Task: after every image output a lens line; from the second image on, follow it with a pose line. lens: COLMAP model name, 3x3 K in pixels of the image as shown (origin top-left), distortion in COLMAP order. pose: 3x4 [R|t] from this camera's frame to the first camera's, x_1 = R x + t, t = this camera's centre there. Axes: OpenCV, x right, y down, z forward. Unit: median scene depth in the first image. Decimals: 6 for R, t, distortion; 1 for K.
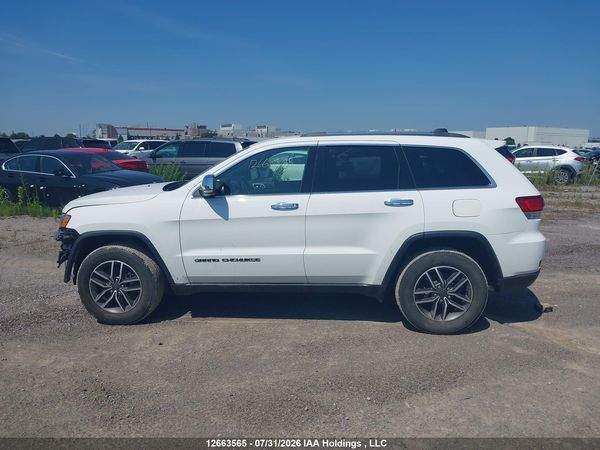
lens RADIAL K [[503.2, 0, 297.6], [0, 503.2, 207.7], [0, 0, 1]] dist [0.006756, -0.001042]
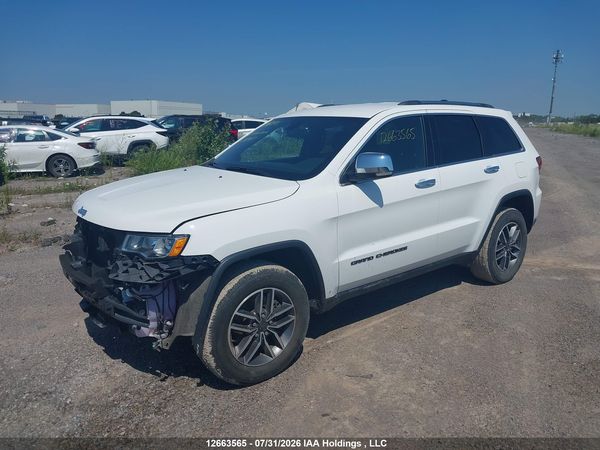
lens RADIAL K [[500.1, 0, 300.0], [0, 500.1, 225.0], [0, 0, 1]] dist [0.011142, 0.002839]
pose [[0.718144, -0.148894, 0.679779, -0.793861], [0.090618, 0.988533, 0.120790, -0.057037], [-0.689969, -0.025144, 0.723402, 0.500794]]
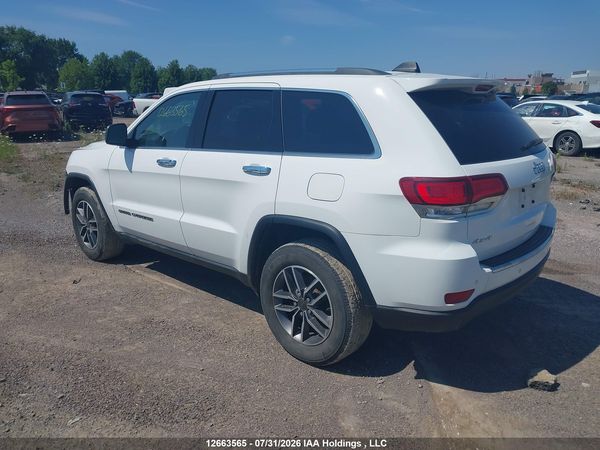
lens RADIAL K [[485.2, 0, 300.0], [0, 485.2, 225.0], [0, 0, 1]] dist [0.012400, 0.005105]
pose [[0.788313, 0.153333, -0.595863, 0.665192], [-0.072006, 0.984786, 0.158151, -0.045630], [0.611047, -0.081767, 0.787360, 0.467514]]
